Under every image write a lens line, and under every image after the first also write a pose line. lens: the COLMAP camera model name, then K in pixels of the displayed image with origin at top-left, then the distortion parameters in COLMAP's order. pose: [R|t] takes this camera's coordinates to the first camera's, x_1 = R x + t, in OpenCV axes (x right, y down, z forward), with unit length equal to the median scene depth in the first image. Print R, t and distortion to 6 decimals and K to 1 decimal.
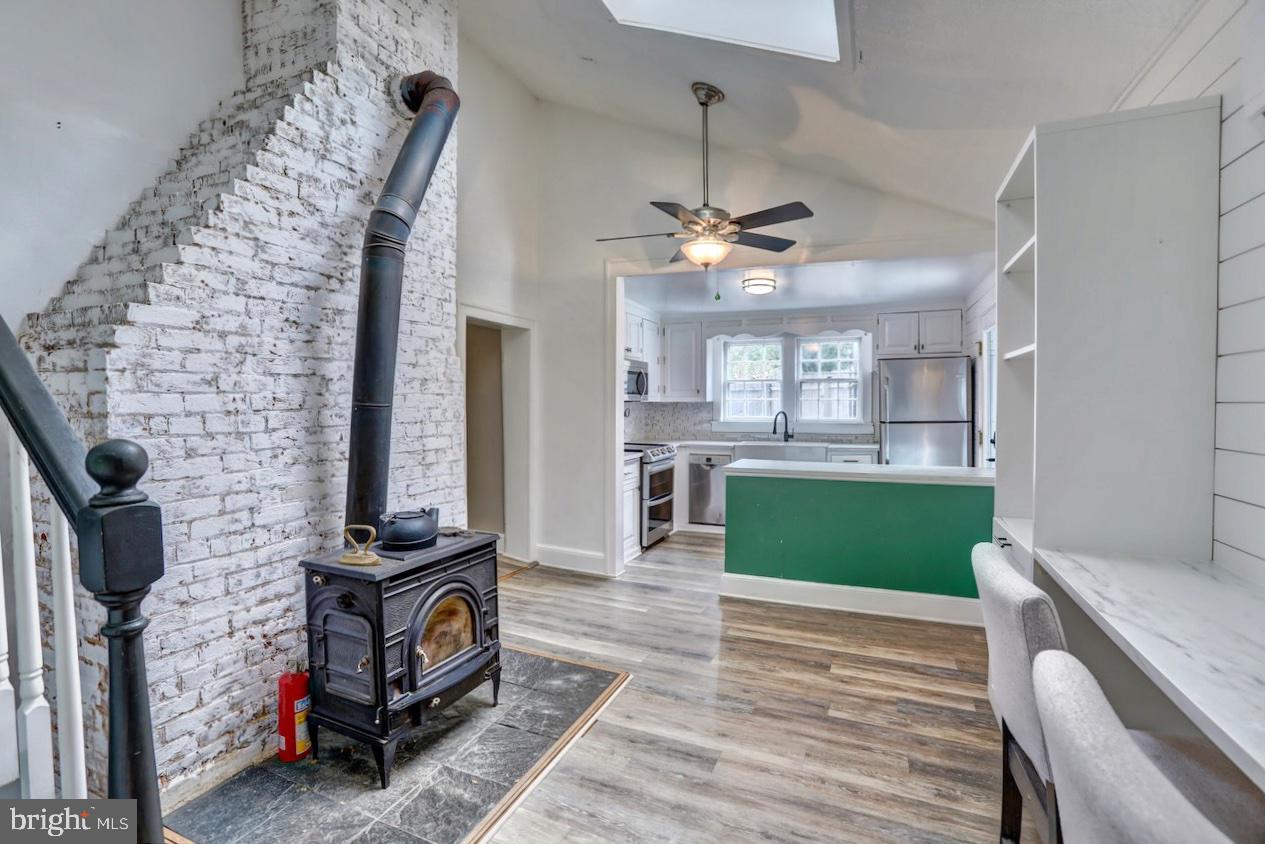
lens RADIAL K [[577.0, 0, 626.9], [0, 577.0, 420.5], [0, 0, 1]] dist [-0.082038, 0.036881]
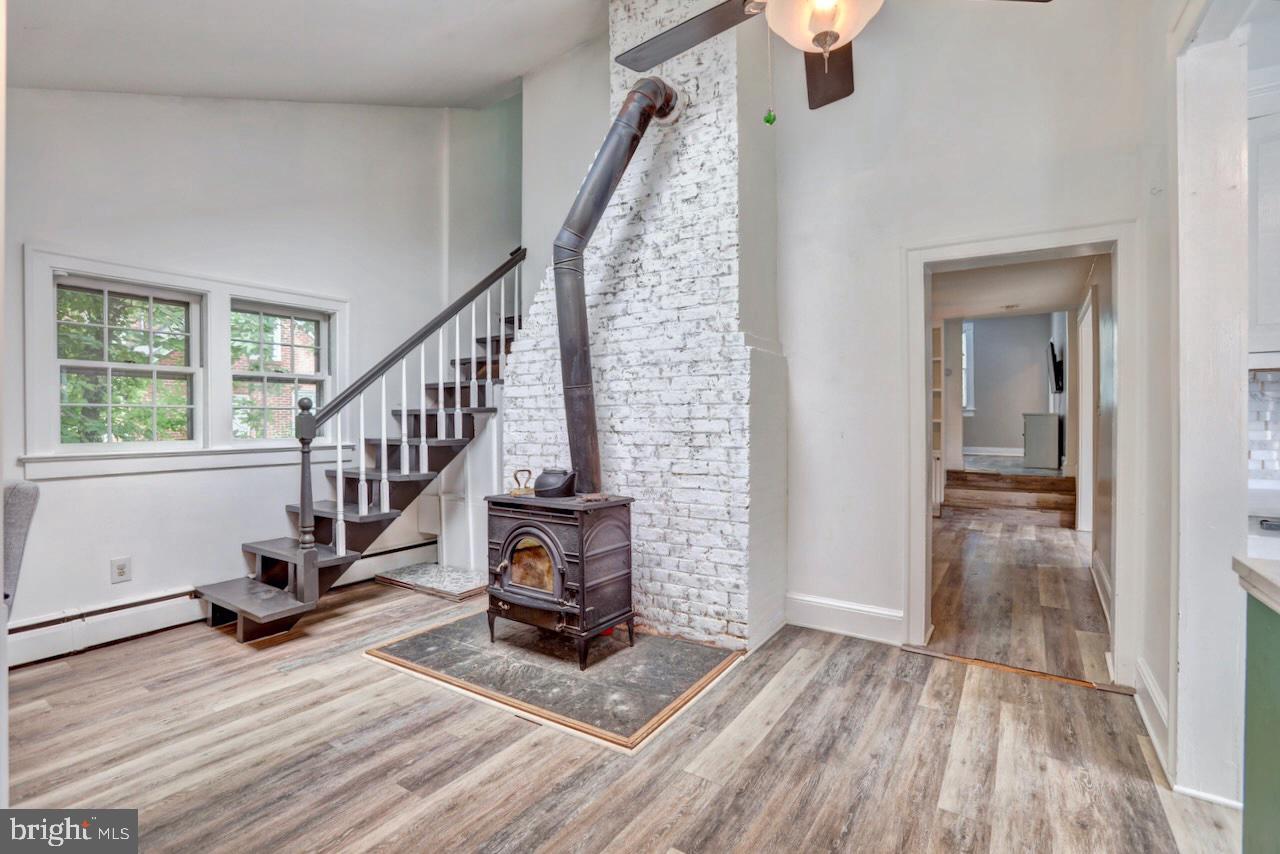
lens RADIAL K [[593.9, 0, 635.1], [0, 593.9, 424.4], [0, 0, 1]] dist [-0.098853, 0.050310]
pose [[-0.166302, 0.008800, -0.986036, 1.058199], [-0.028317, 0.999505, 0.013696, 0.041918], [0.985668, 0.030199, -0.165971, 1.640712]]
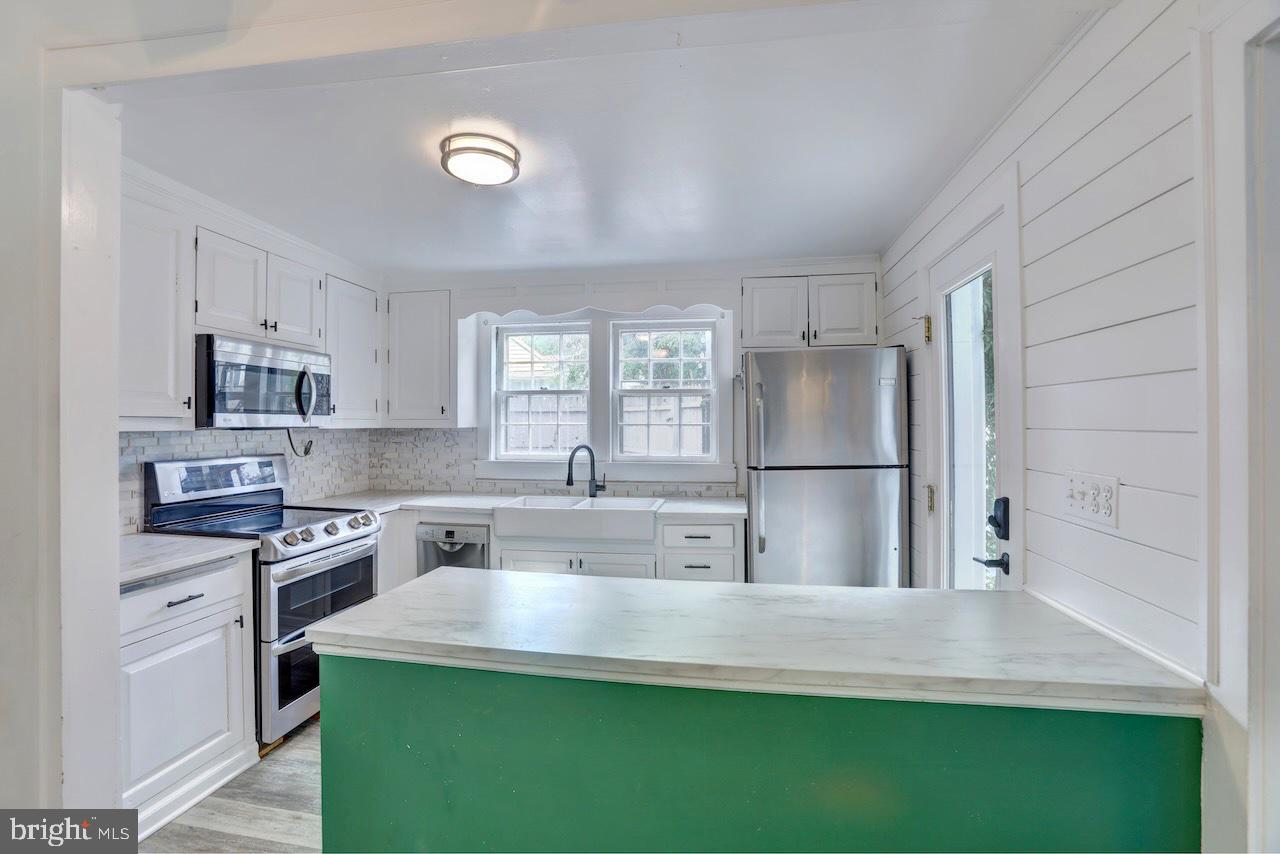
lens RADIAL K [[583.8, 0, 634.3], [0, 583.8, 425.5], [0, 0, 1]] dist [-0.082038, 0.036881]
pose [[0.971664, 0.001521, 0.236360, 0.037342], [0.005496, 0.999563, -0.029028, -0.003746], [-0.236301, 0.029505, 0.971232, 0.086700]]
